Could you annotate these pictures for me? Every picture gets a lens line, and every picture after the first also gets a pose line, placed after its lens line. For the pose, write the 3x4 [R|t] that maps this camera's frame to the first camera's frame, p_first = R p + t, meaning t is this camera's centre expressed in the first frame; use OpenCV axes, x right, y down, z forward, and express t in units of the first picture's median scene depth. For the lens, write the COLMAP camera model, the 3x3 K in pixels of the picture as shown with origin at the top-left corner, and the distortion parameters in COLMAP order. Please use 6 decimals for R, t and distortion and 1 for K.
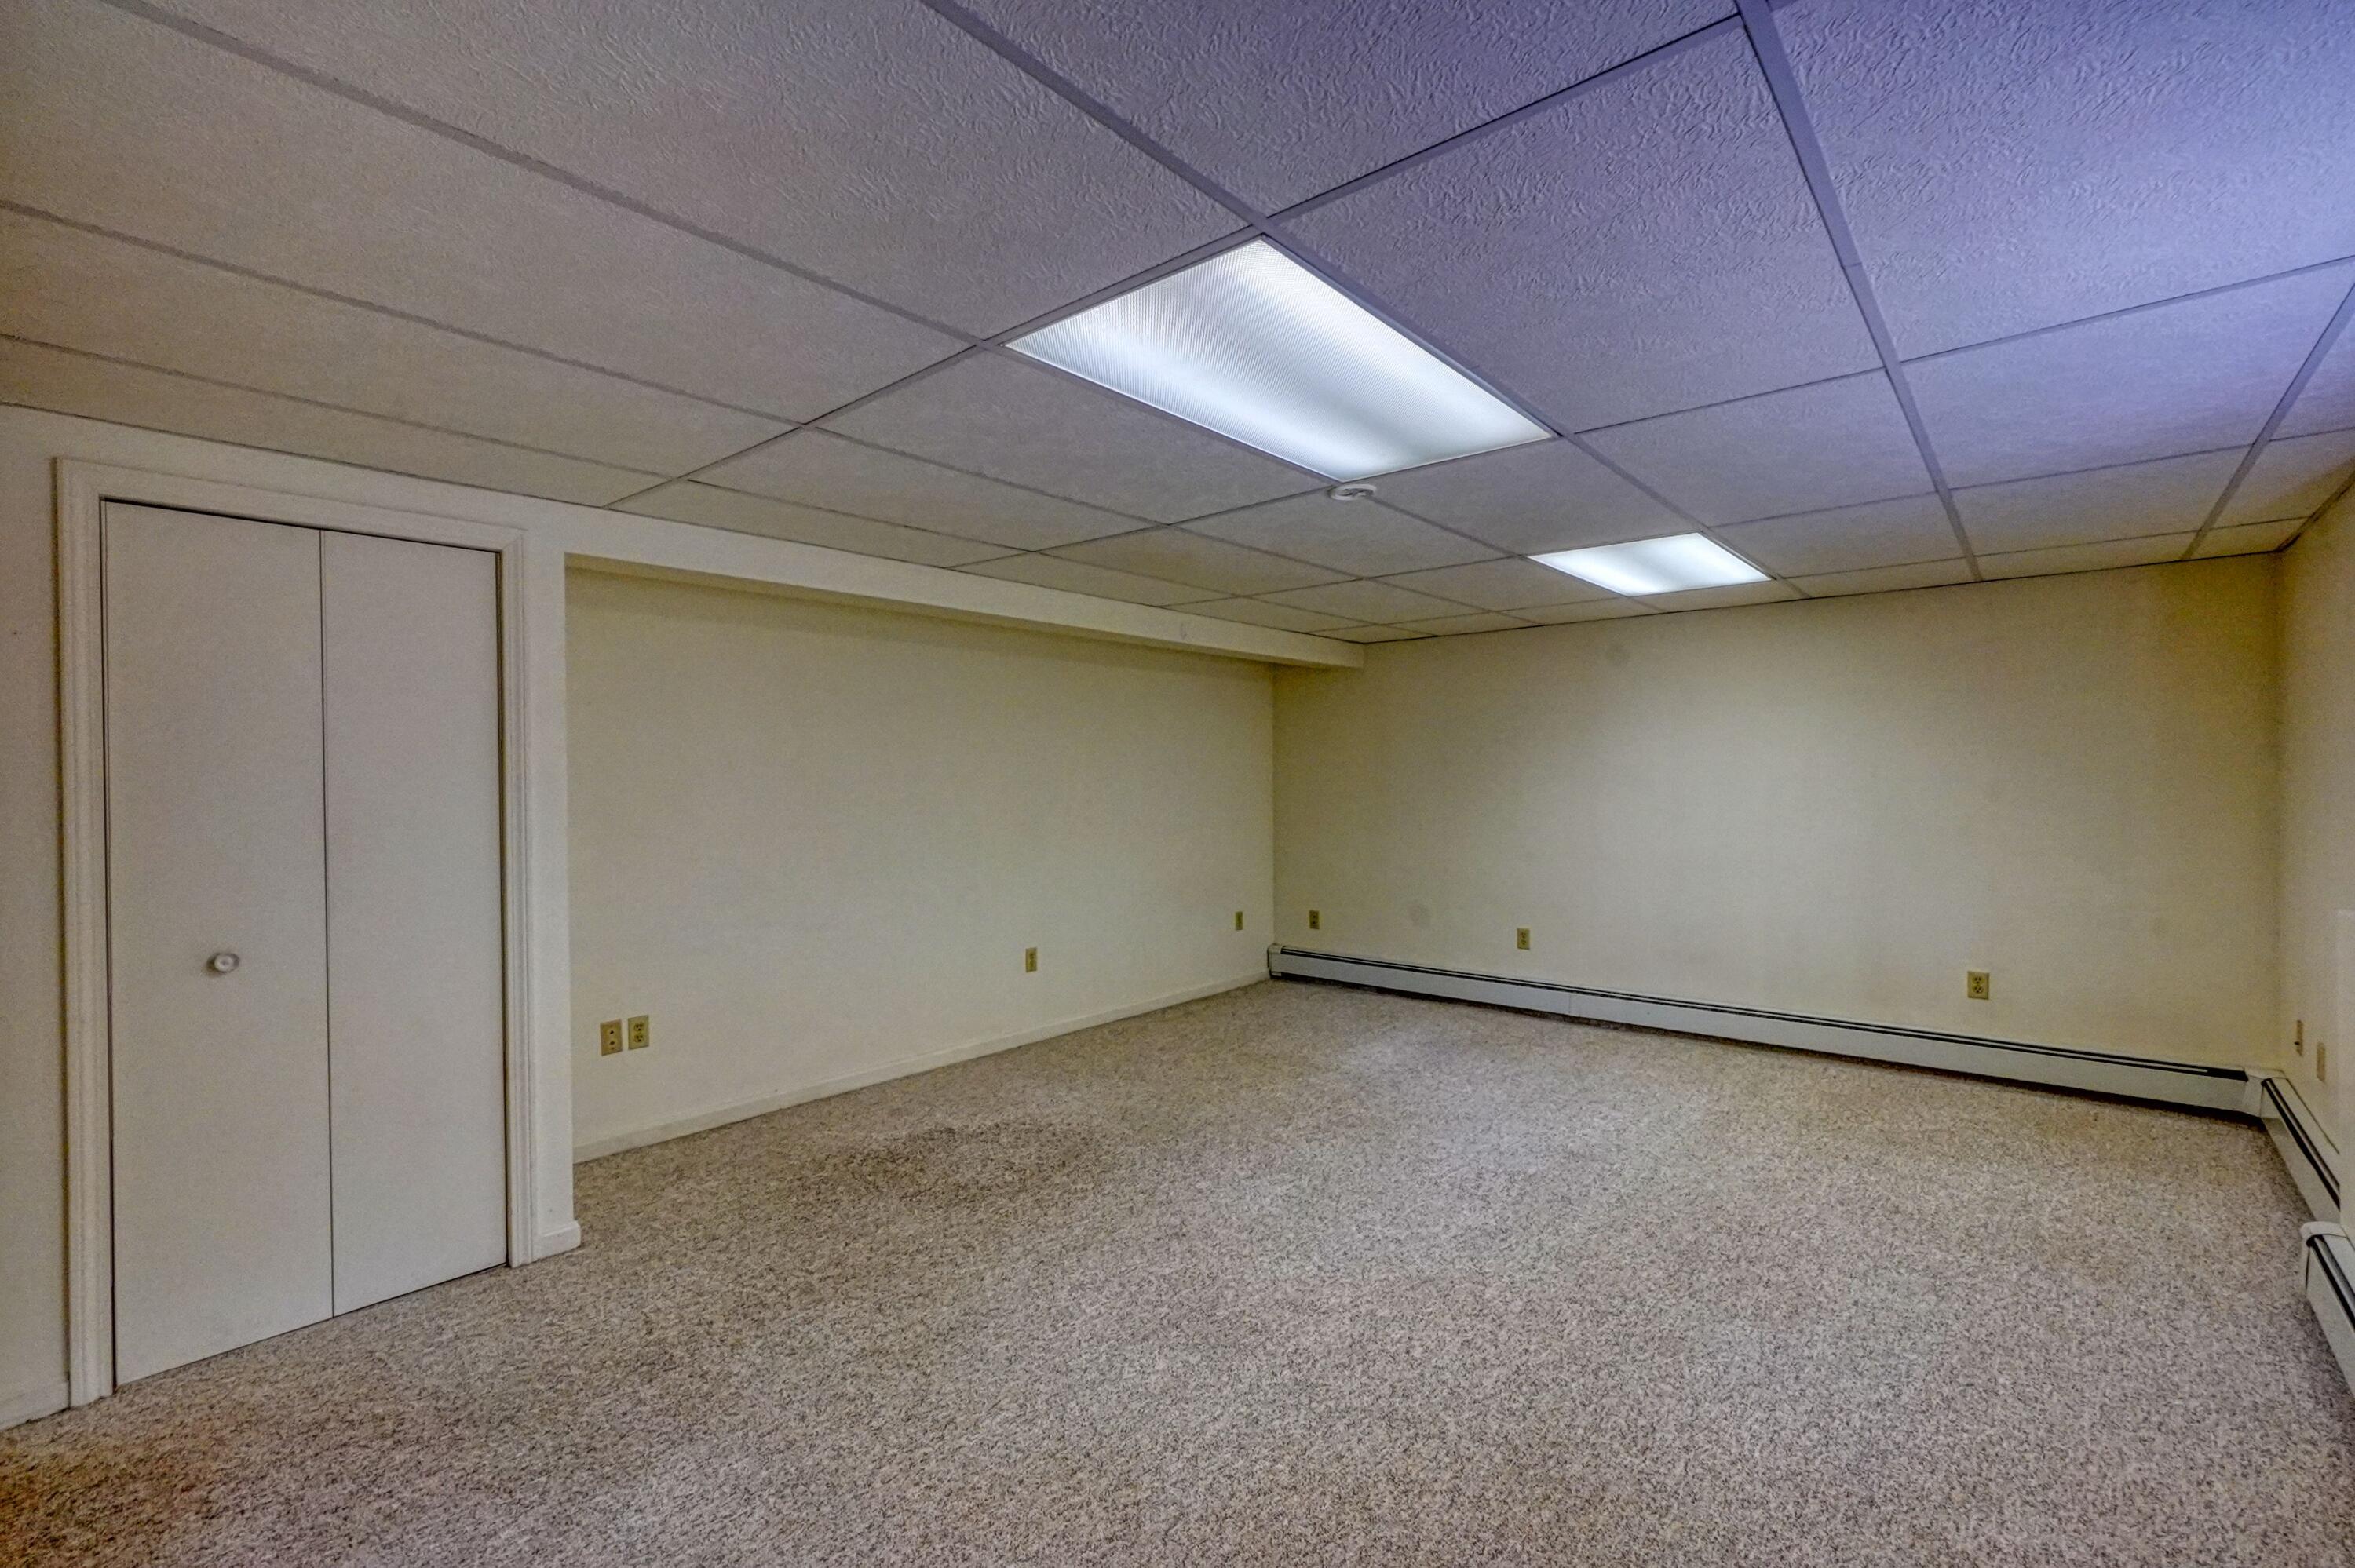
lens RADIAL K [[1040.4, 0, 1162.5], [0, 1040.4, 784.0], [0, 0, 1]] dist [-0.006174, 0.002269]
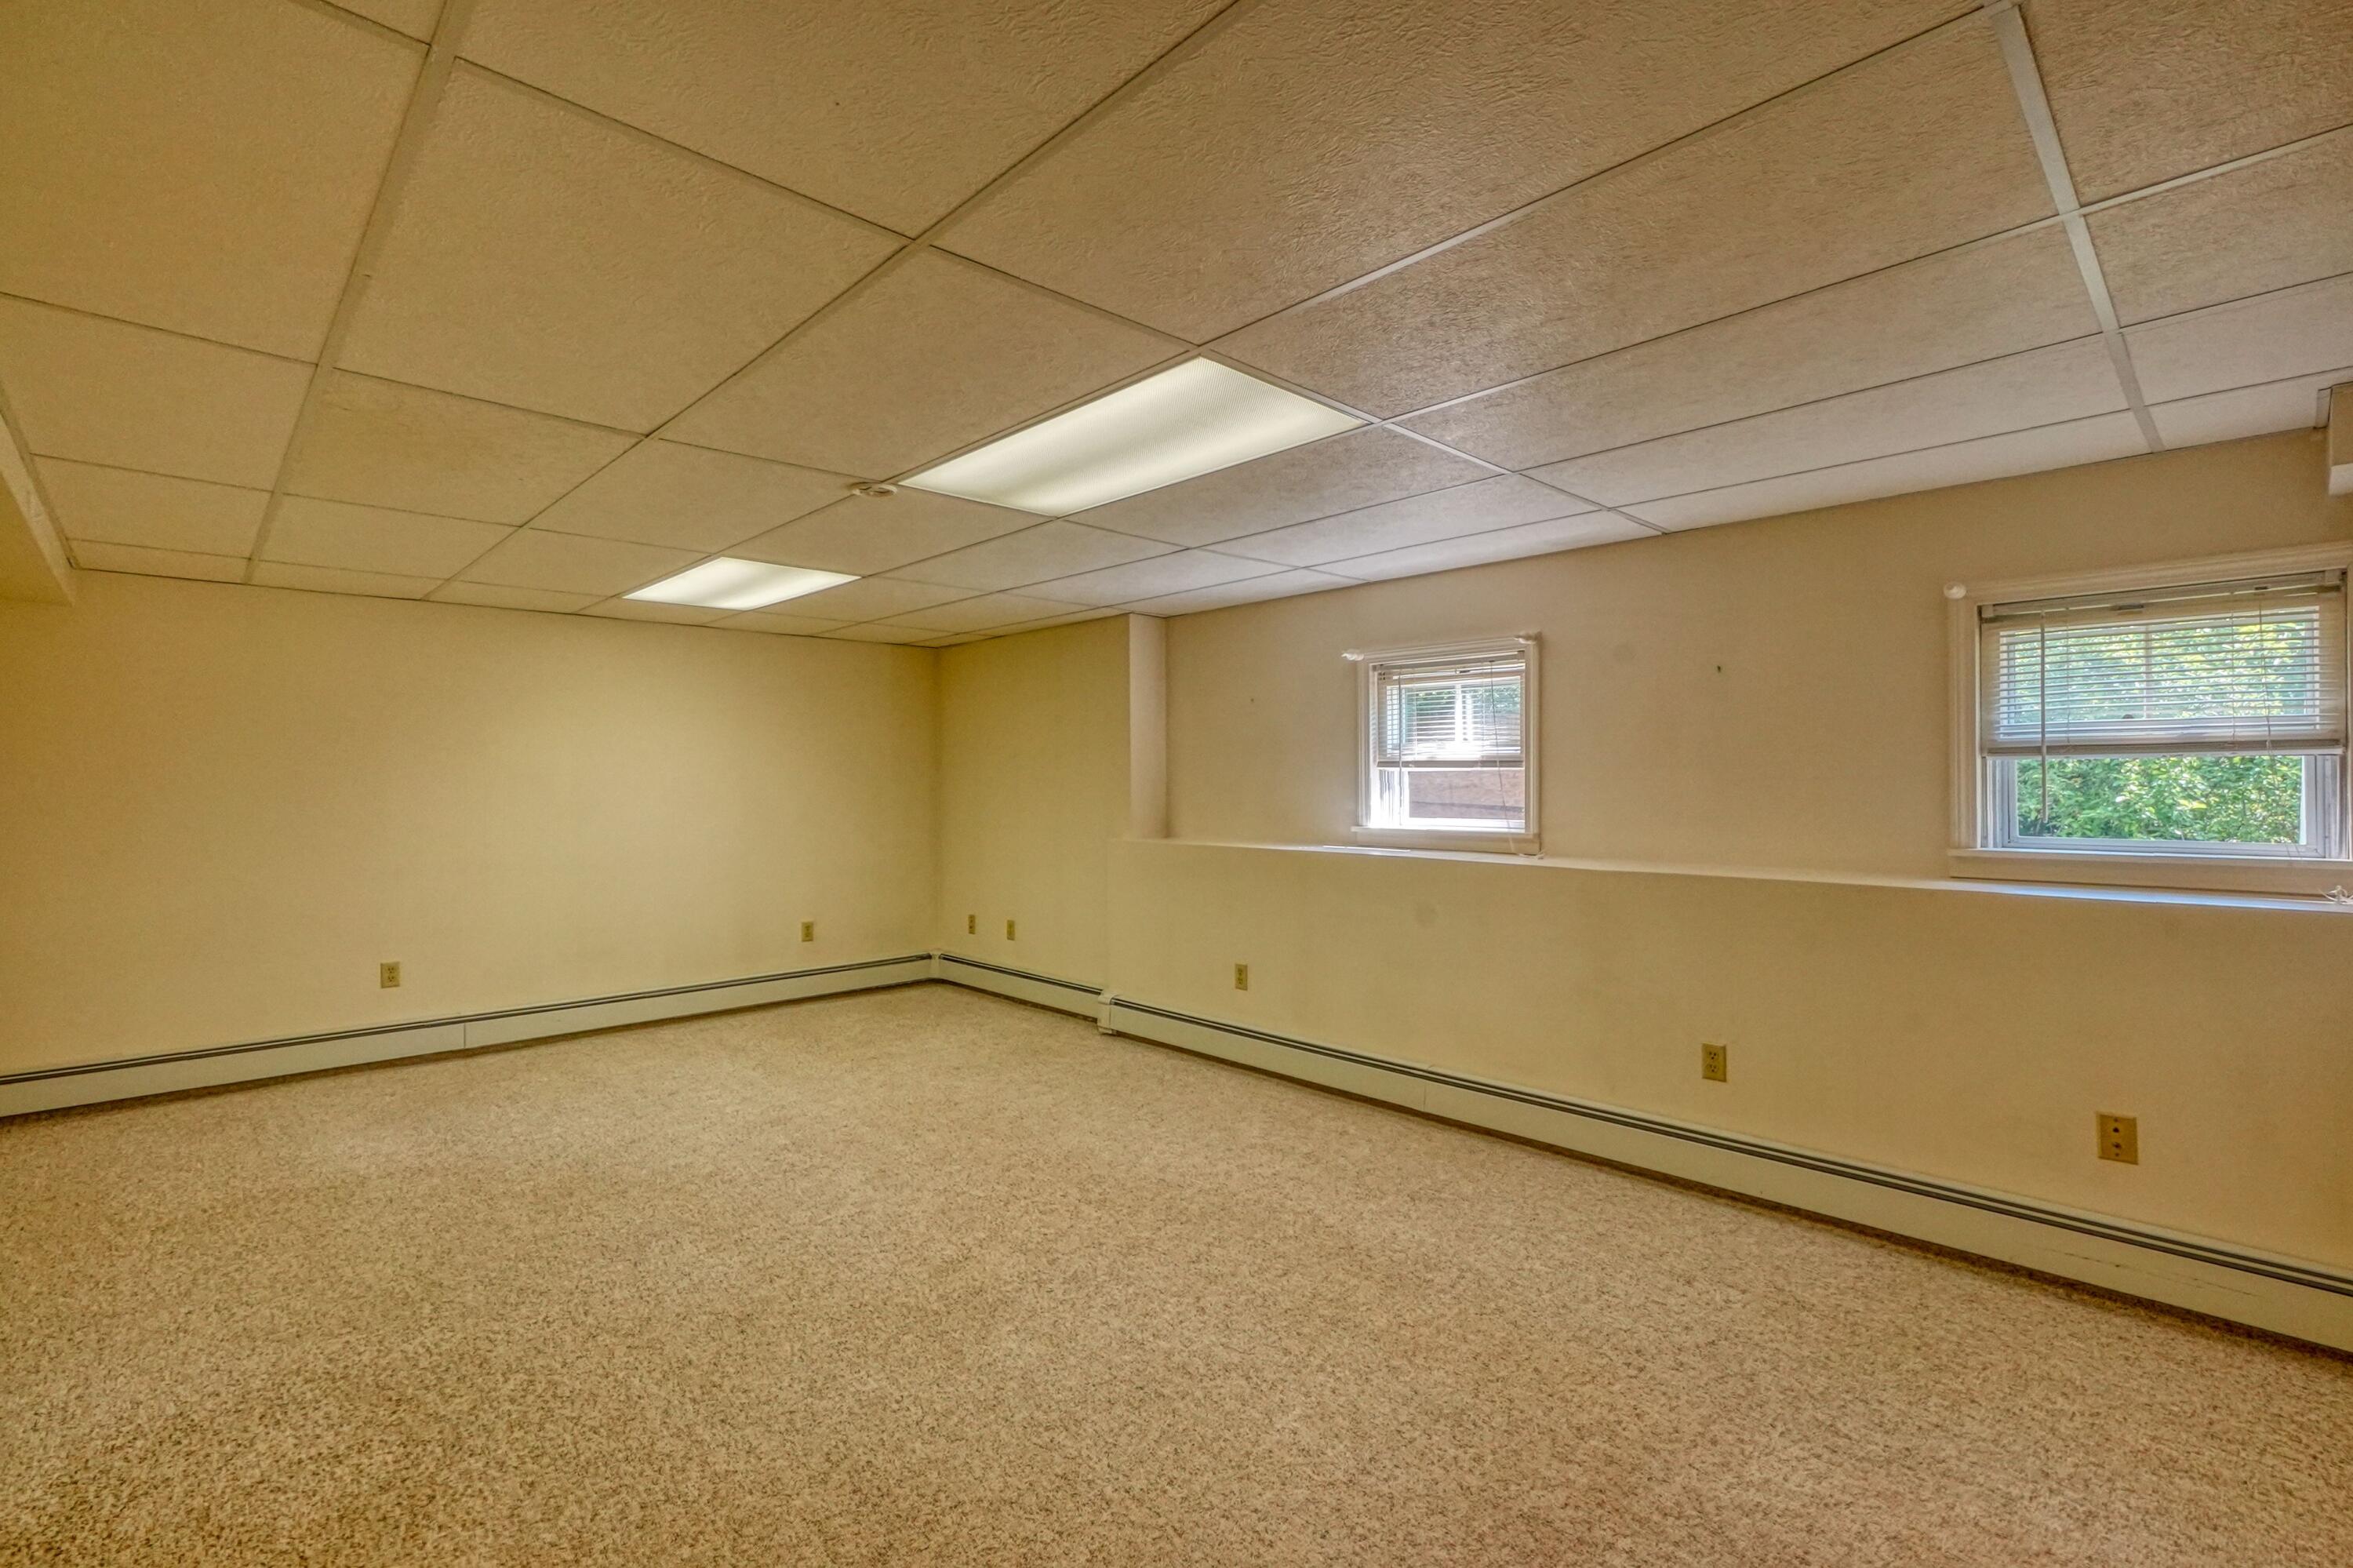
lens RADIAL K [[1039.7, 0, 1161.7], [0, 1039.7, 780.7], [0, 0, 1]] dist [-0.006174, 0.002269]
pose [[0.094299, 0.007825, 0.995513, -0.673365], [0.012679, 0.999879, -0.009060, 0.017304], [-0.995463, 0.013476, 0.094188, 0.511474]]
